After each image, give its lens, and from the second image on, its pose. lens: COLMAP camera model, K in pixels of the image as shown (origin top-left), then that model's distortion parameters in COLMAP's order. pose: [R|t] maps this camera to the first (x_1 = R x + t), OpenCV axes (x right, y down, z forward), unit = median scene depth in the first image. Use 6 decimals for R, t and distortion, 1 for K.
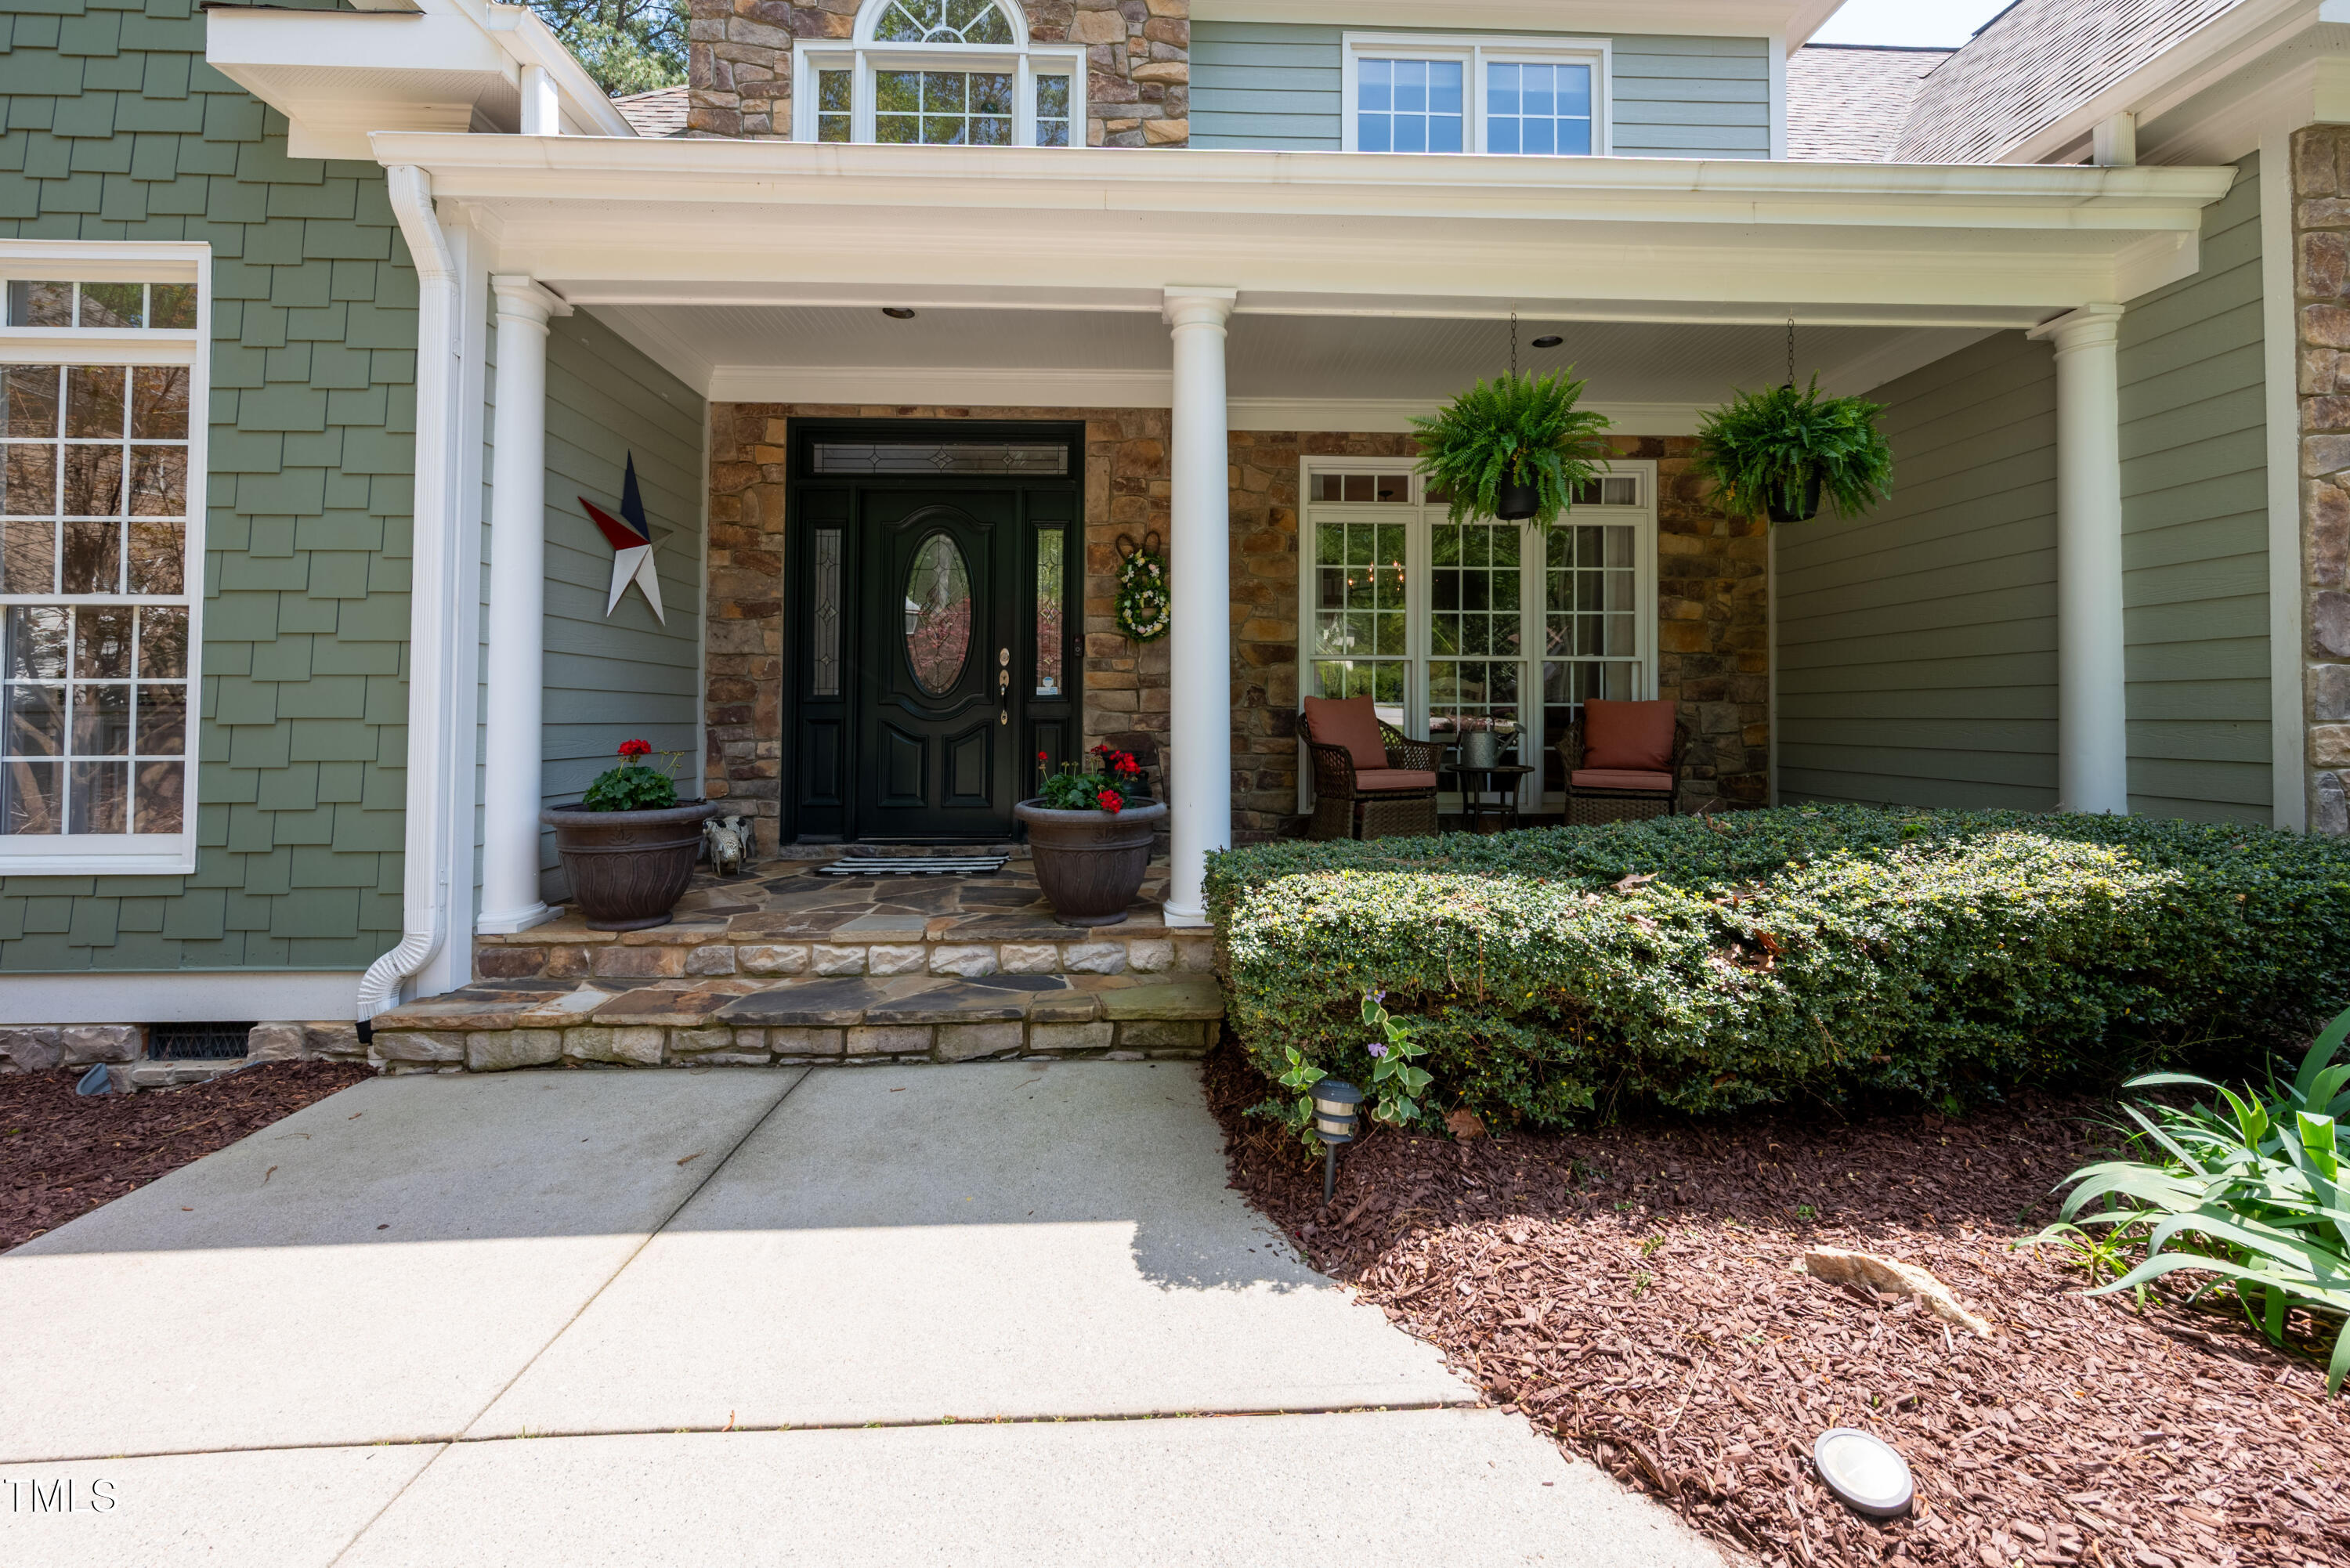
lens RADIAL K [[1009.4, 0, 1186.8], [0, 1009.4, 693.9], [0, 0, 1]] dist [-0.002511, -0.000833]
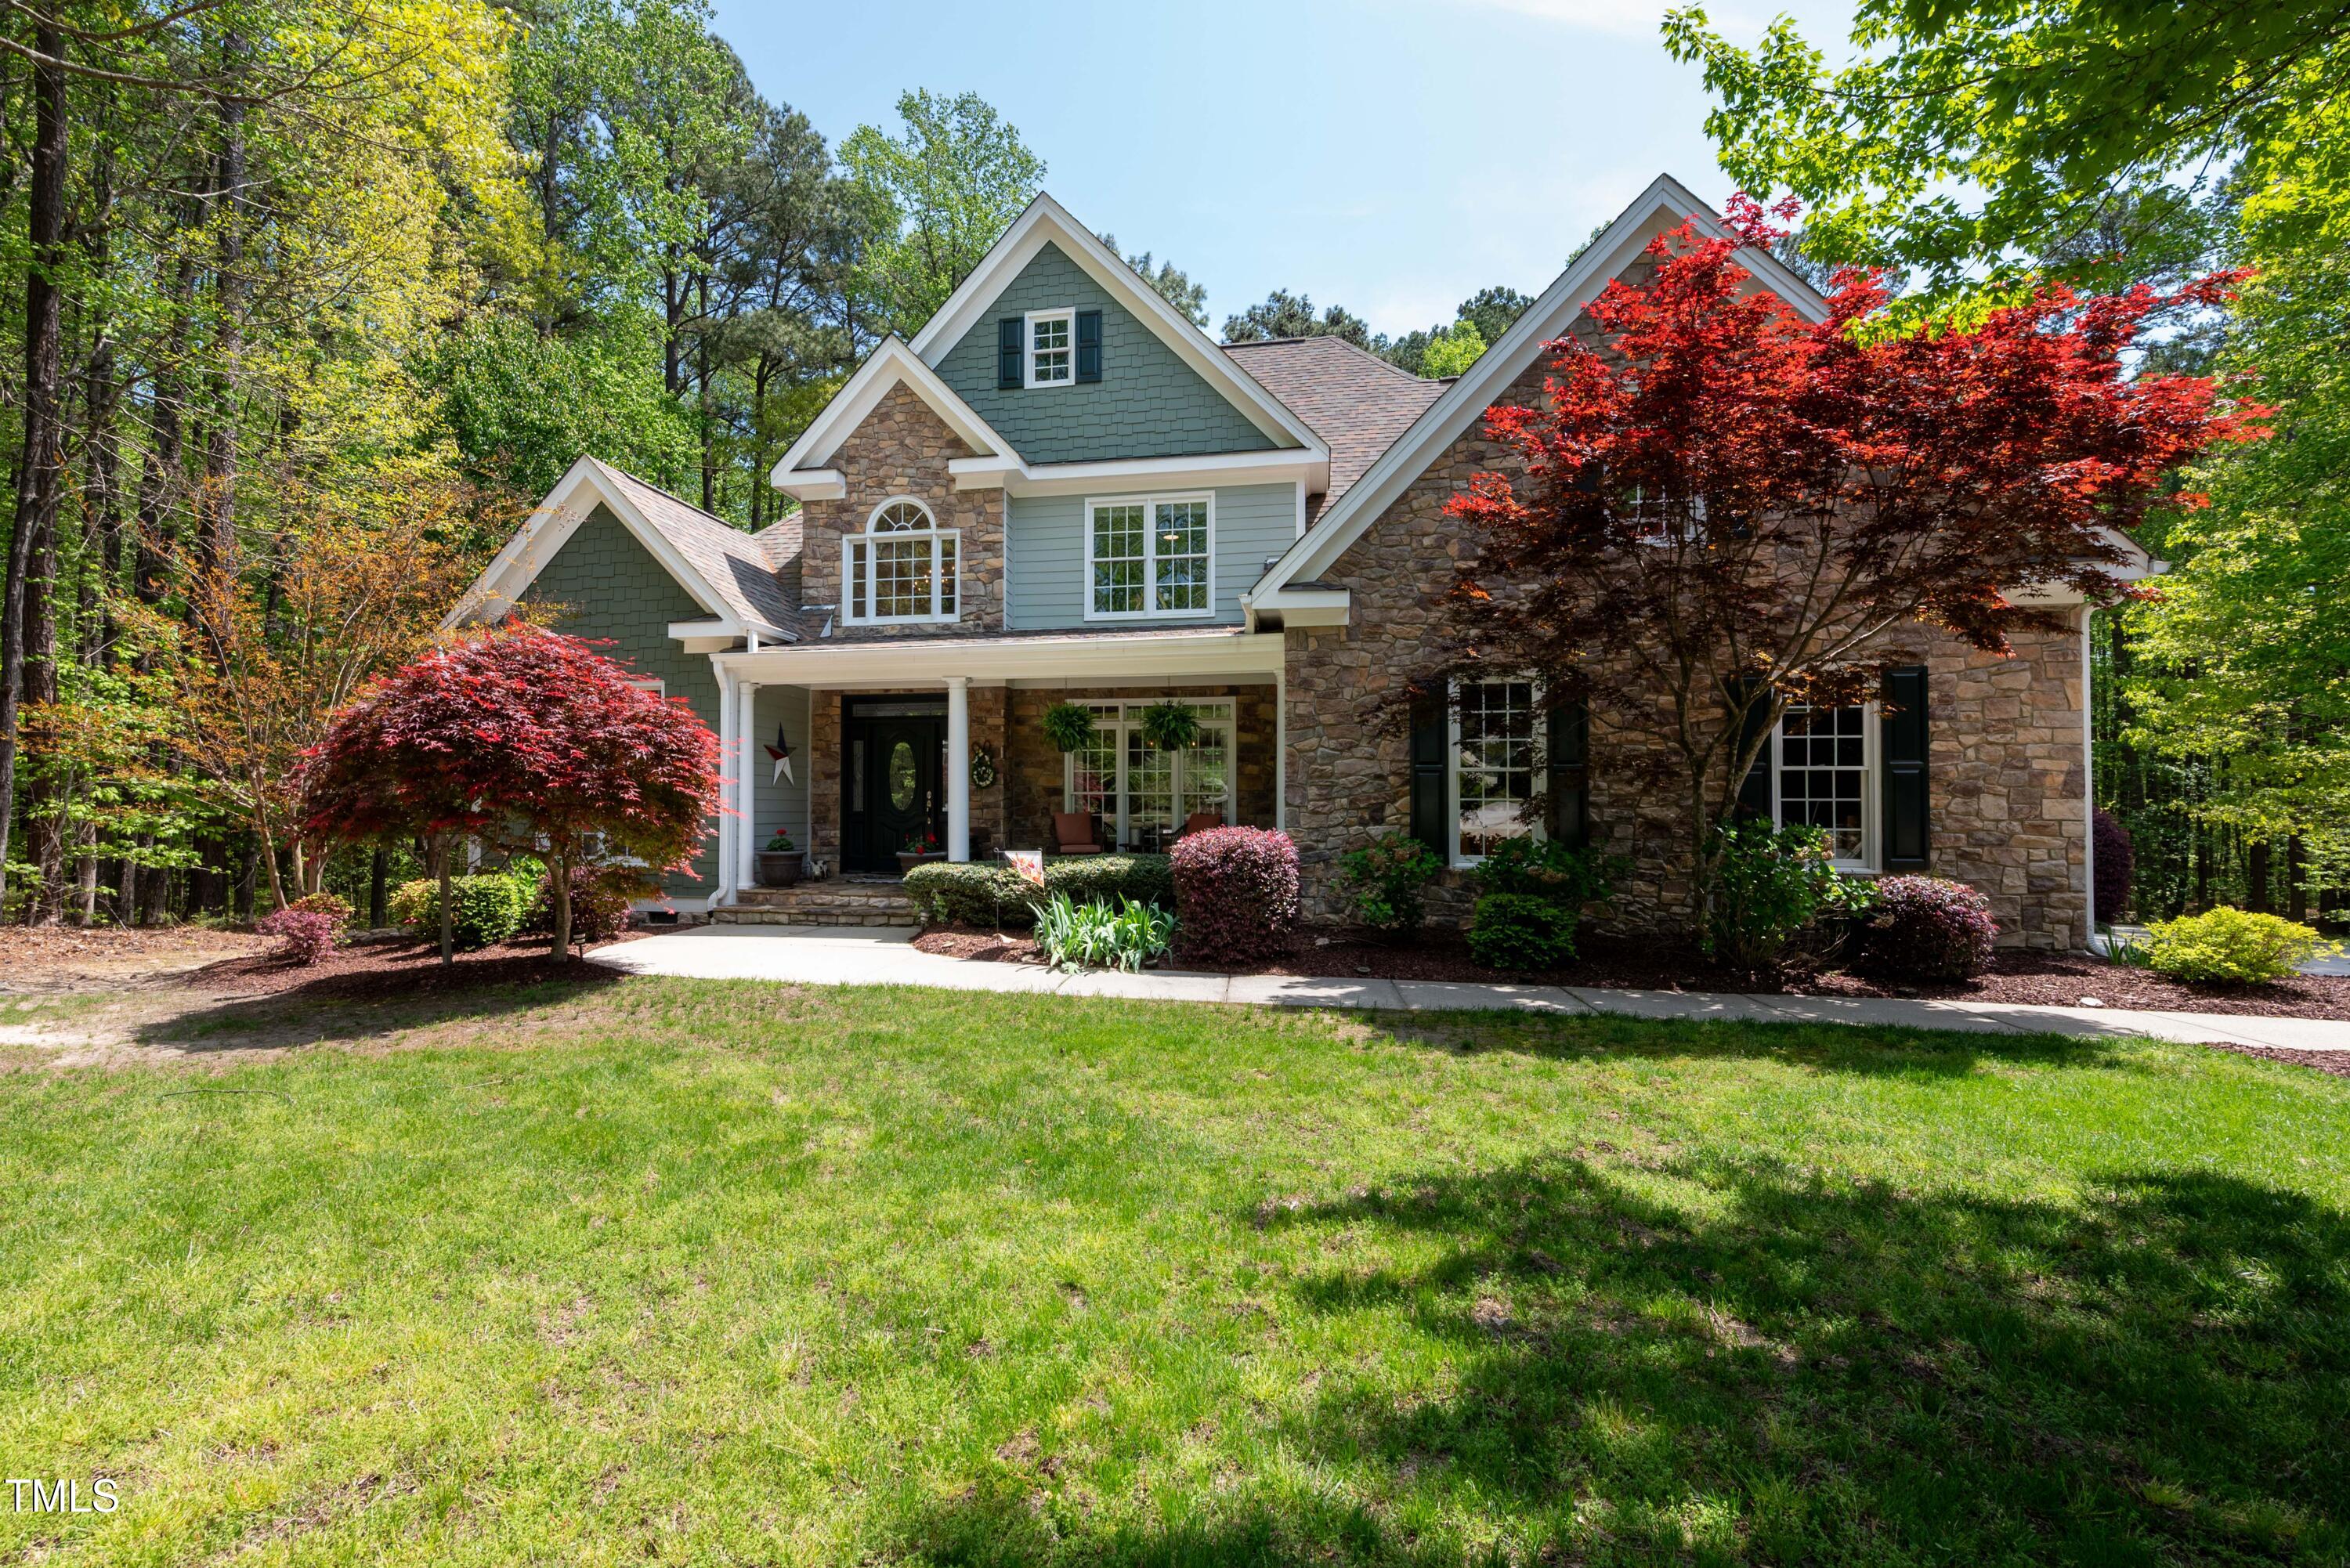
lens RADIAL K [[1009.4, 0, 1083.0], [0, 1009.4, 819.6], [0, 0, 1]] dist [-0.002511, -0.000833]
pose [[0.972401, 0.004851, -0.233265, 1.011935], [0.002464, 0.999514, 0.031060, -0.072854], [0.233303, -0.030777, 0.971917, -1.688020]]
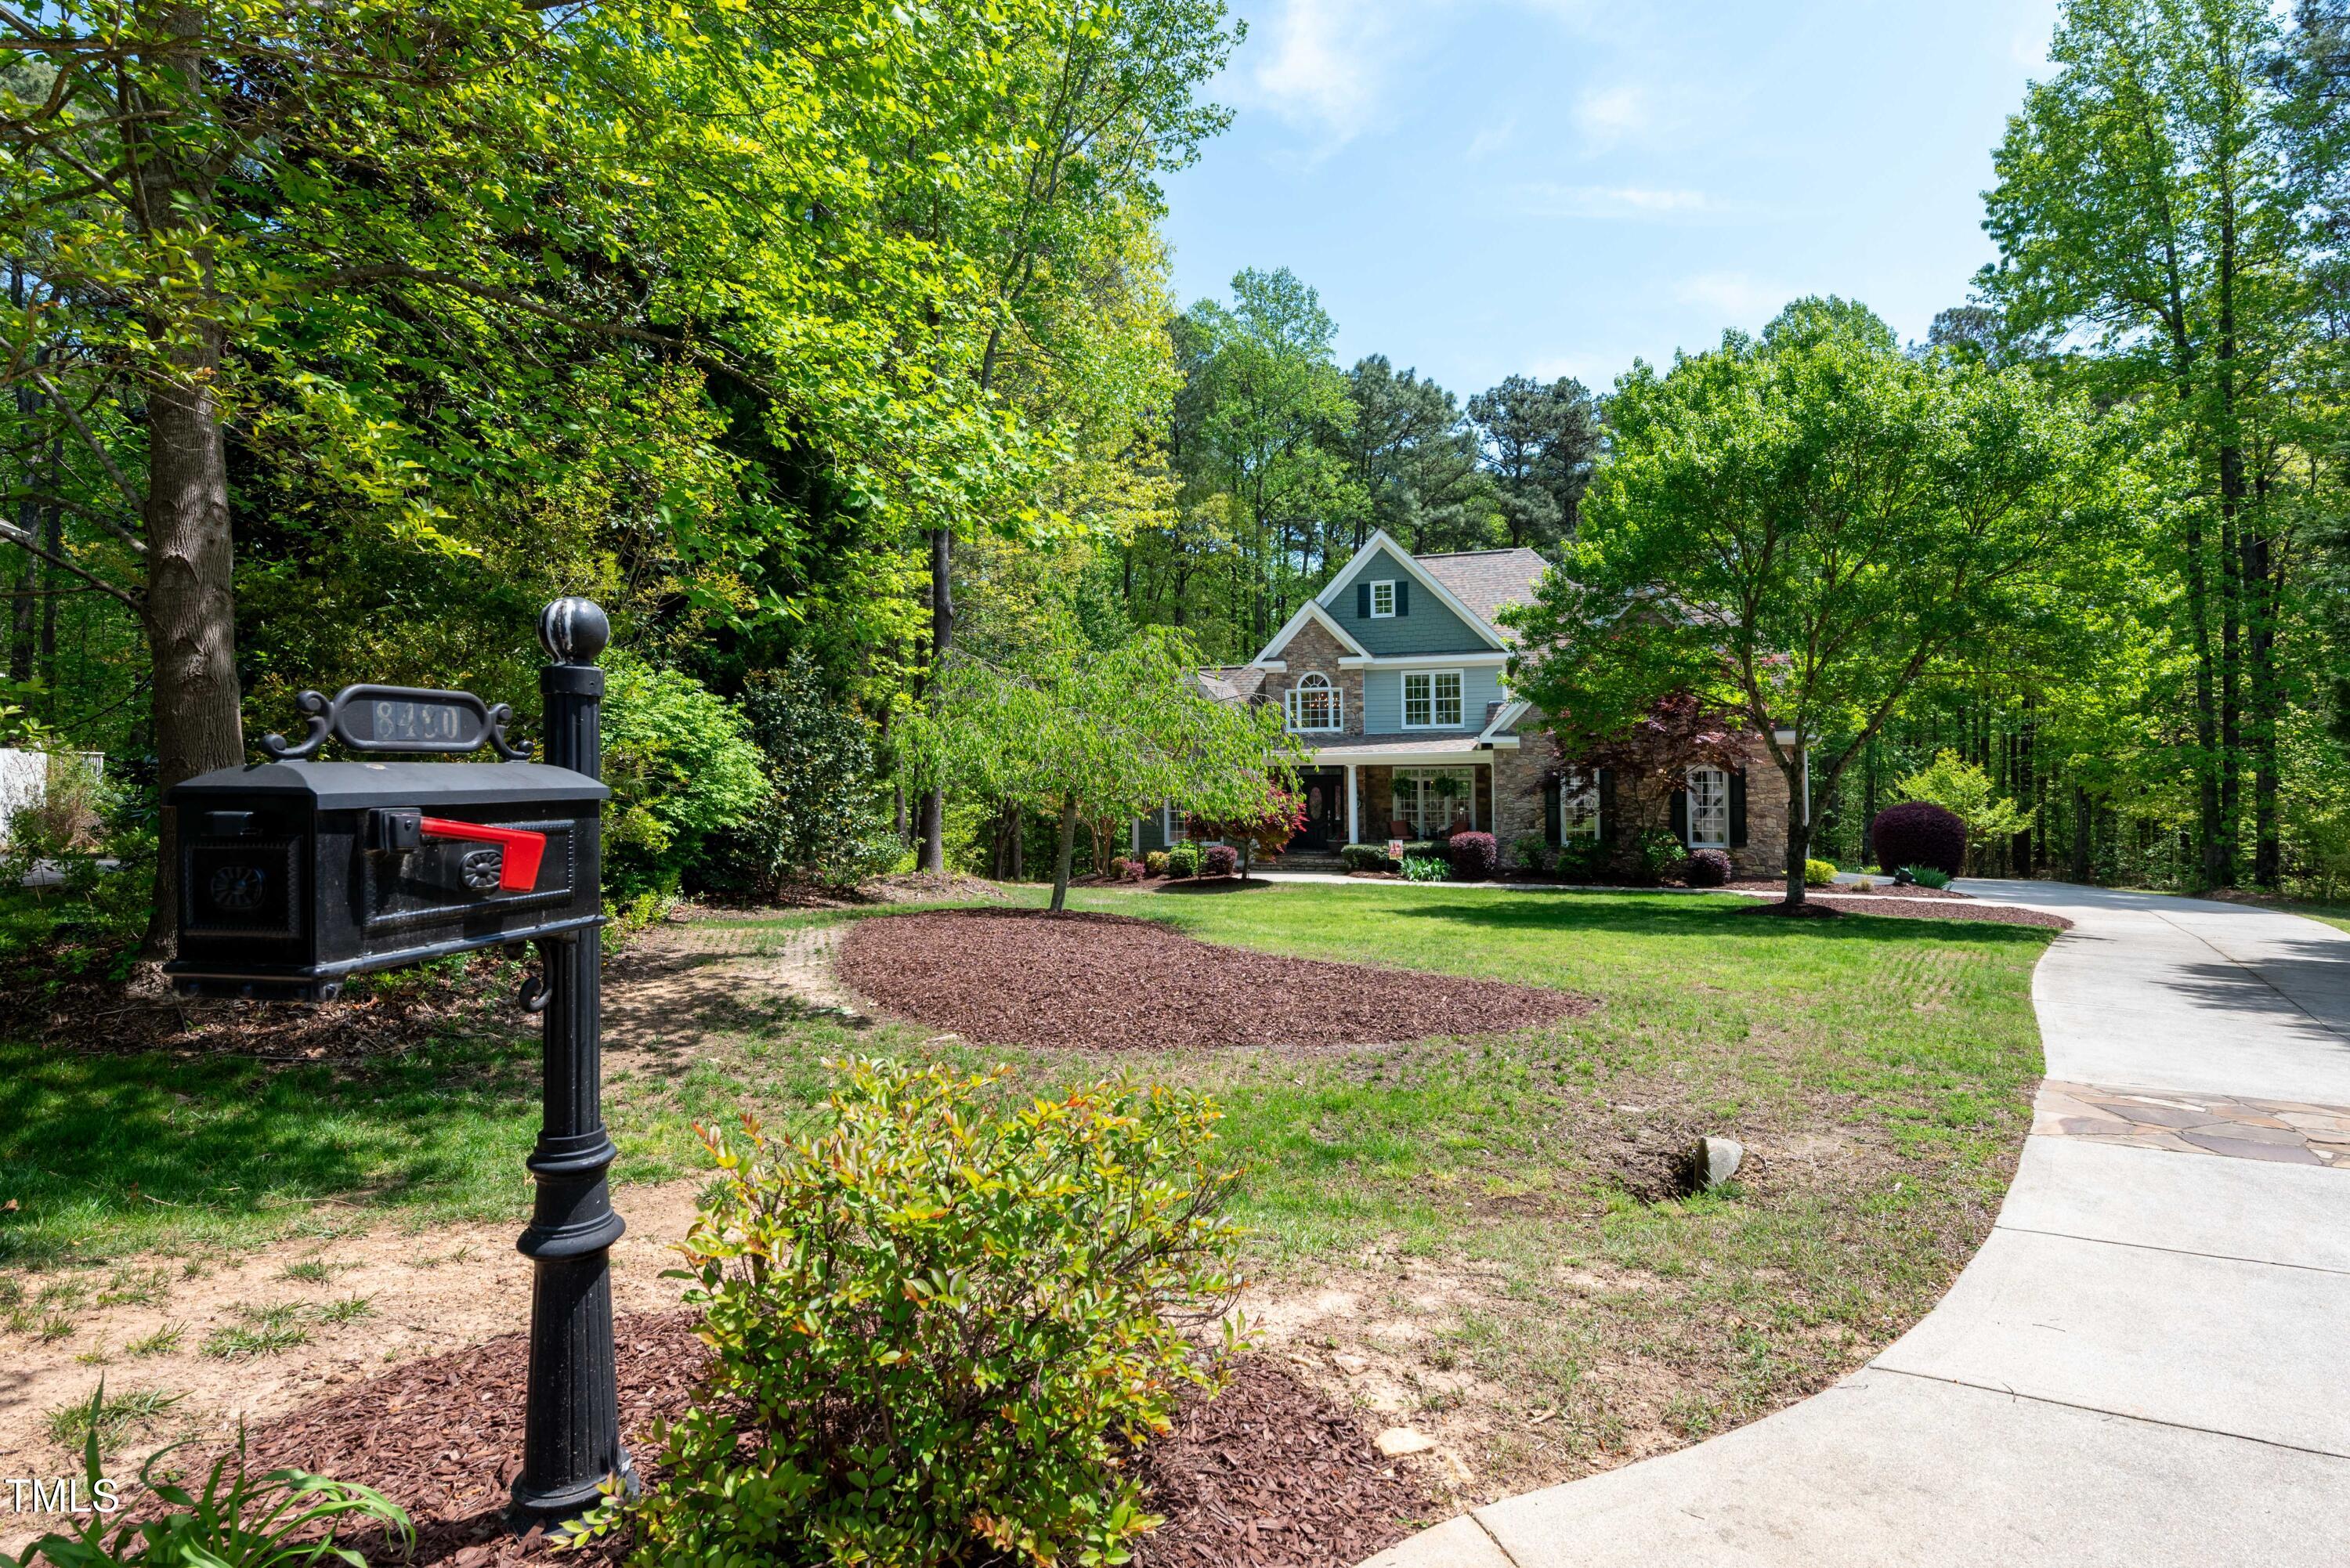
lens RADIAL K [[1150.8, 0, 1175.9], [0, 1150.8, 774.8], [0, 0, 1]] dist [-0.002656, -0.000028]
pose [[0.939462, -0.004841, -0.342618, 1.509274], [0.014258, 0.999586, 0.024972, -0.524996], [0.342355, -0.028345, 0.939143, -6.518857]]
